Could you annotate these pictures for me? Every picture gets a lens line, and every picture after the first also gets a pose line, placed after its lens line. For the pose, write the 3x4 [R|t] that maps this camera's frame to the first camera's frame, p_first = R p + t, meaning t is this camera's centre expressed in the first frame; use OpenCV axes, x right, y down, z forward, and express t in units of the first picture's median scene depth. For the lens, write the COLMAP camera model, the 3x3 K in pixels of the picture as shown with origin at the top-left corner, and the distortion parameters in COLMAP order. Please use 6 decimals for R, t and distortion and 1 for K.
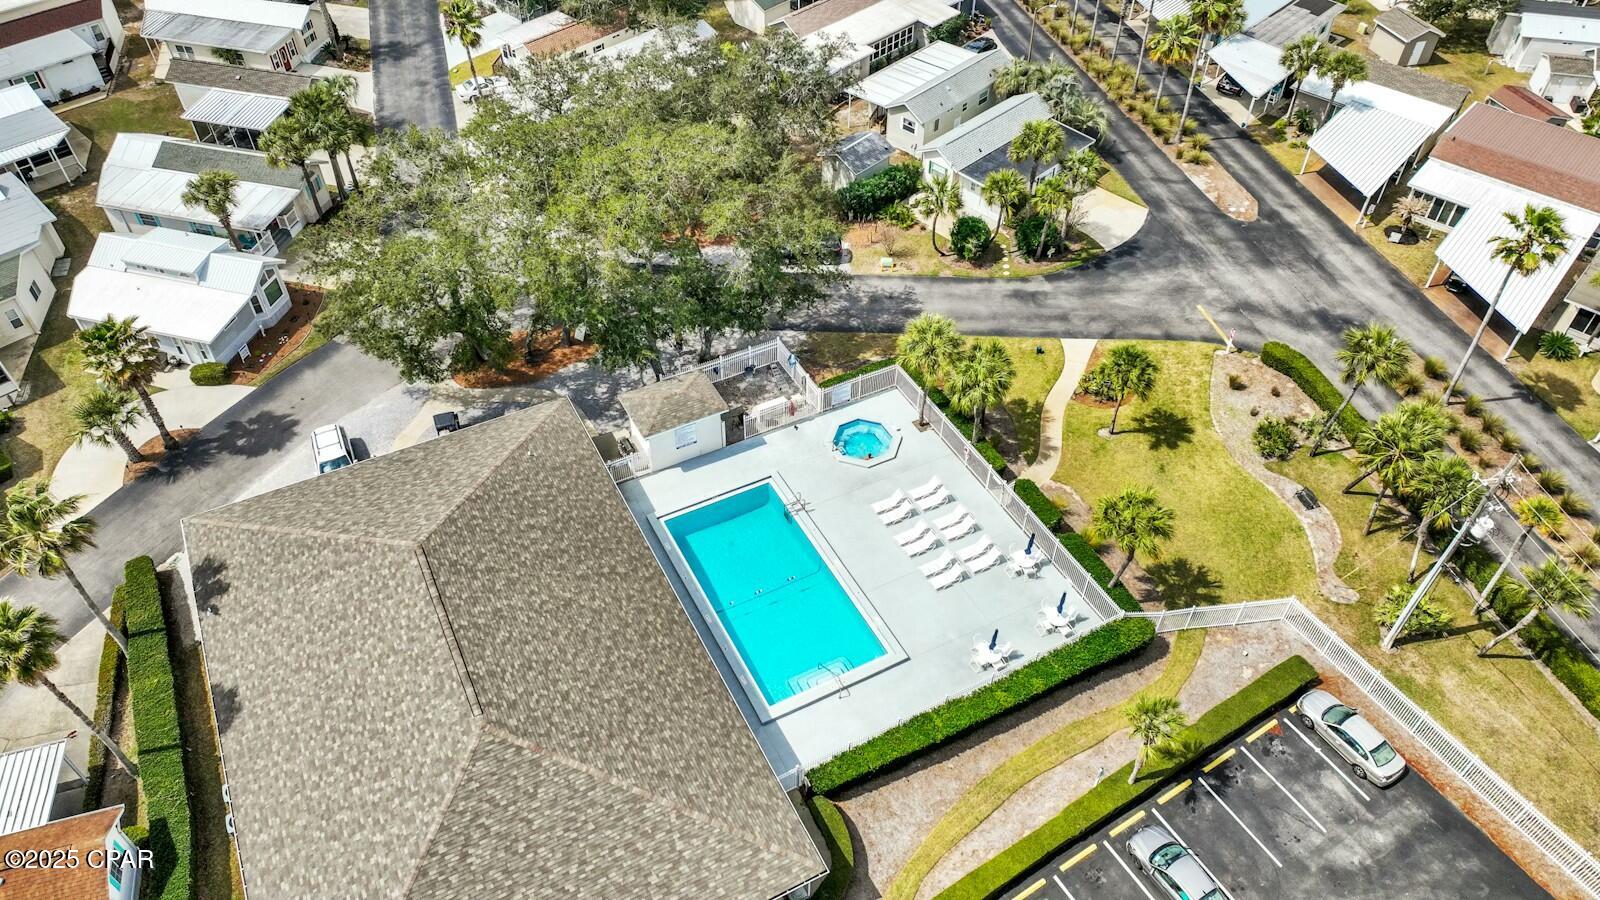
lens RADIAL K [[1110.4, 0, 796.9], [0, 1110.4, 453.8], [0, 0, 1]] dist [0.008237, 0.000807]
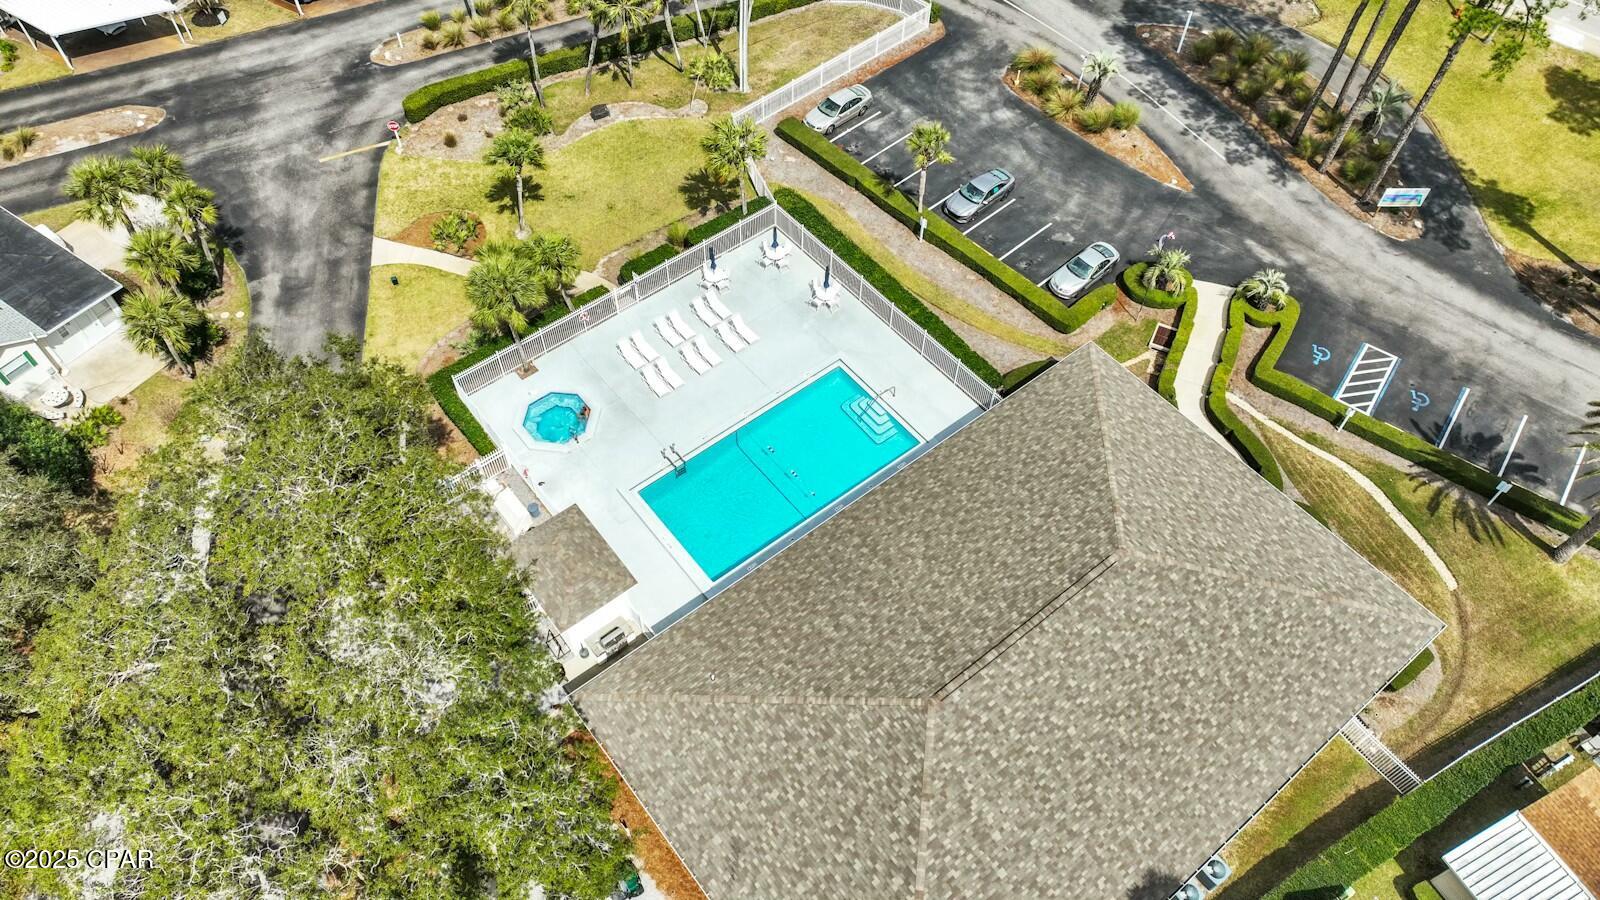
lens RADIAL K [[1122.4, 0, 800.0], [0, 1122.4, 450.0], [0, 0, 1]] dist [-0.009788, 0.034744]
pose [[-0.195386, -0.796051, 0.572824, -0.530579], [0.690629, 0.303015, 0.656668, -0.475655], [-0.696316, 0.523913, 0.490571, 0.466955]]
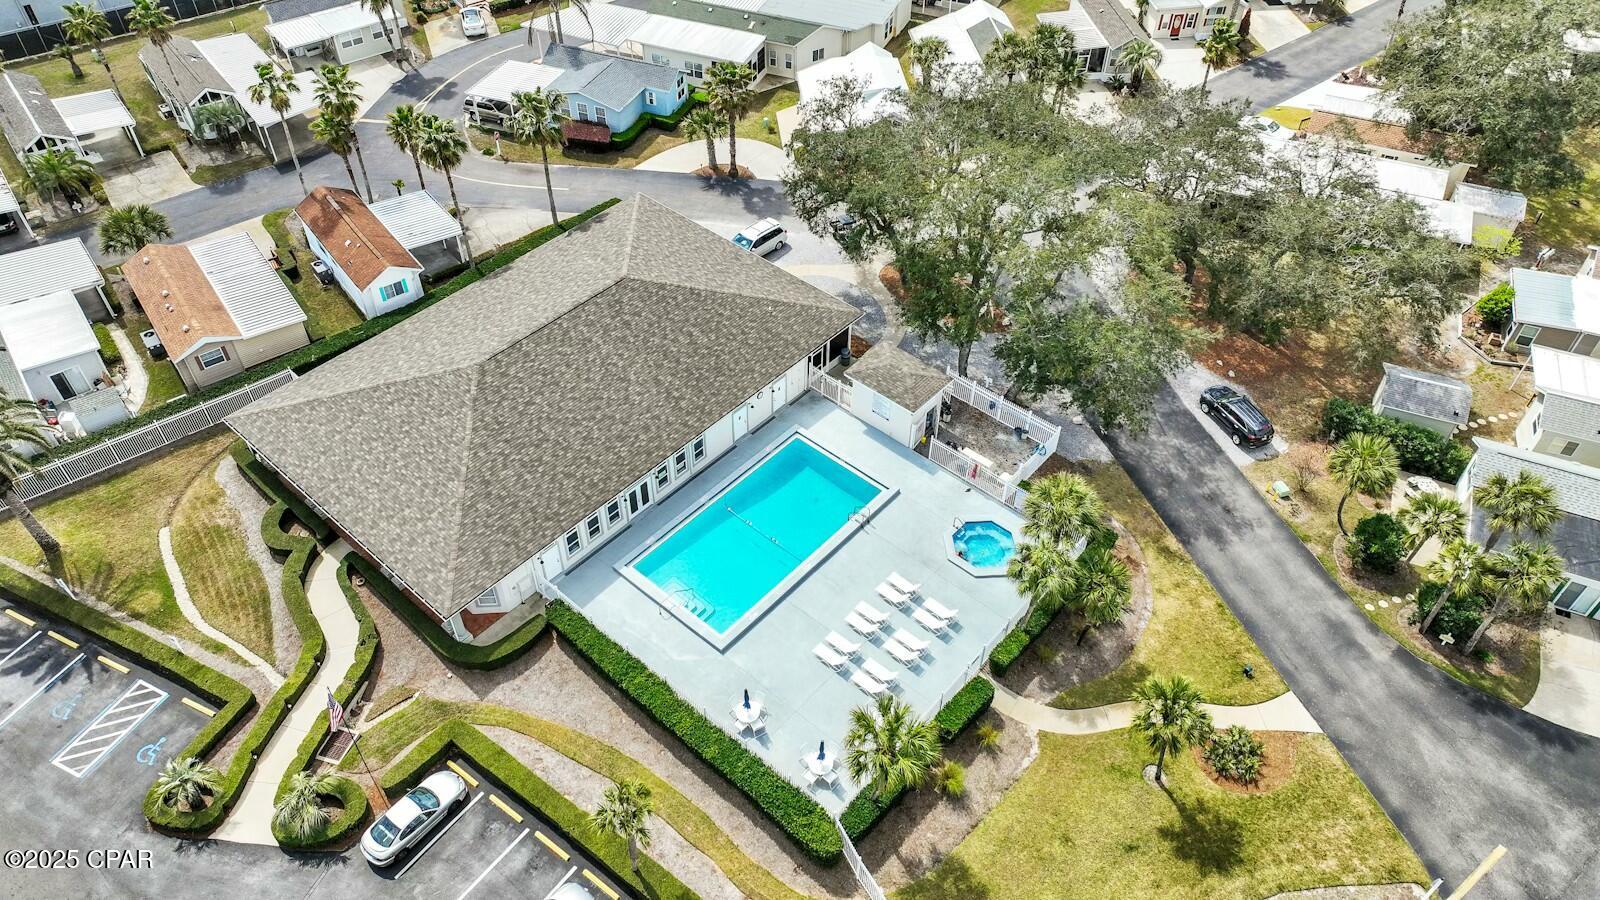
lens RADIAL K [[1123.9, 0, 809.4], [0, 1123.9, 447.7], [0, 0, 1]] dist [0.023316, -0.001169]
pose [[0.363754, 0.655322, -0.661994, 0.596294], [-0.668753, 0.678436, 0.304130, -0.264971], [0.648423, 0.332082, 0.685032, 0.257949]]
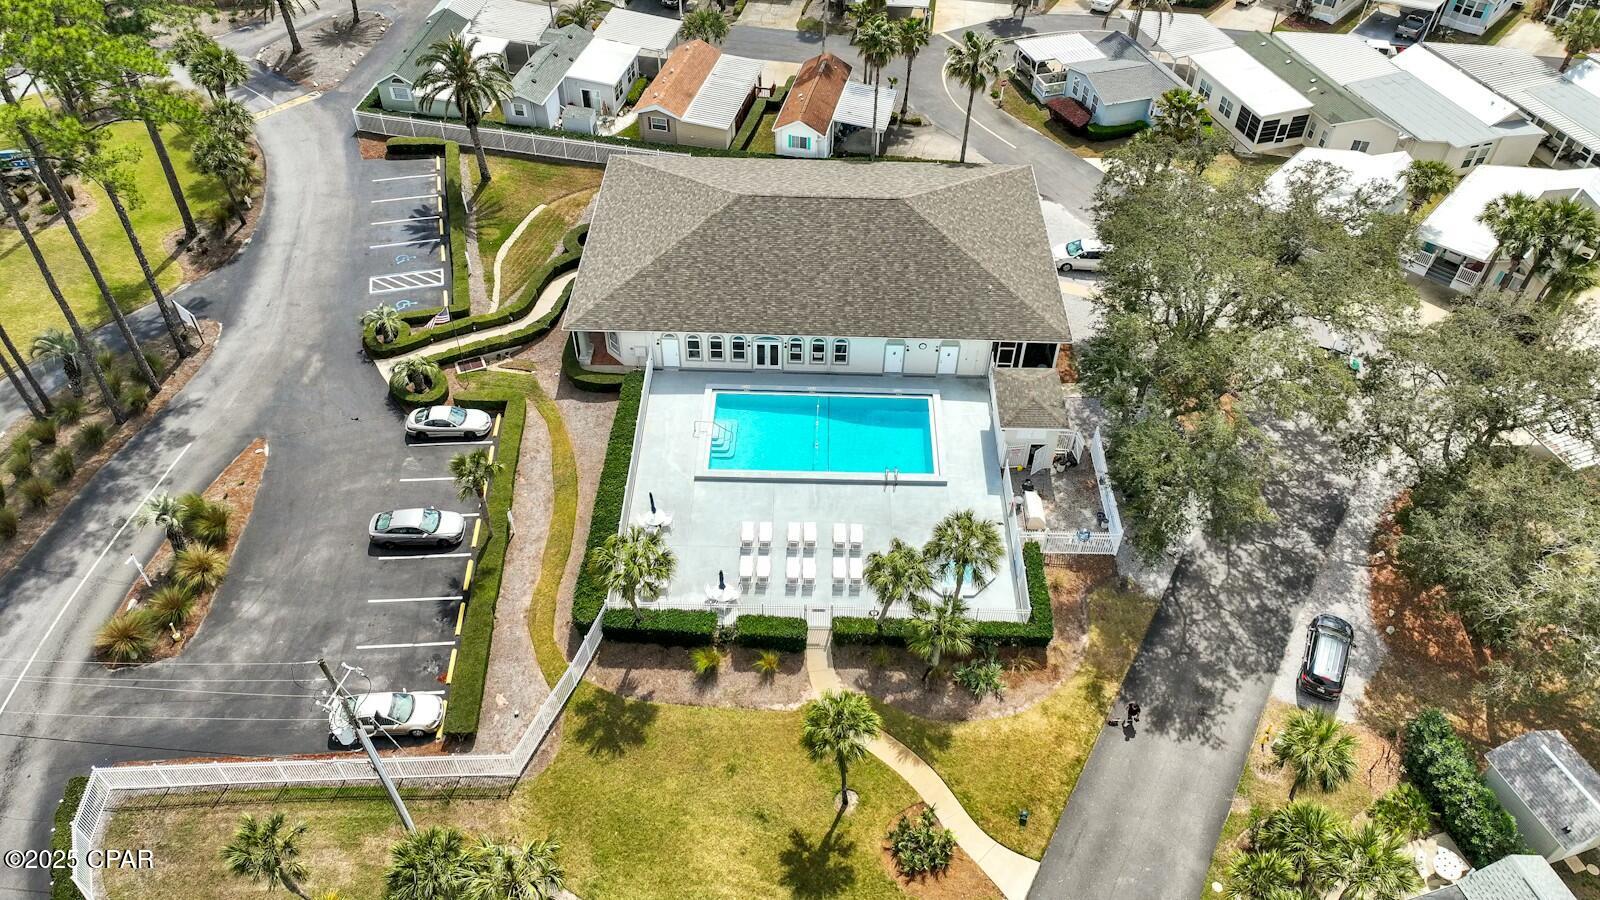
lens RADIAL K [[1110.4, 0, 796.9], [0, 1110.4, 453.8], [0, 0, 1]] dist [0.008237, 0.000807]
pose [[-0.478452, 0.614820, -0.626961, 0.666681], [-0.638554, 0.246504, 0.729030, -0.645312], [0.602770, 0.749155, 0.274655, 0.635710]]
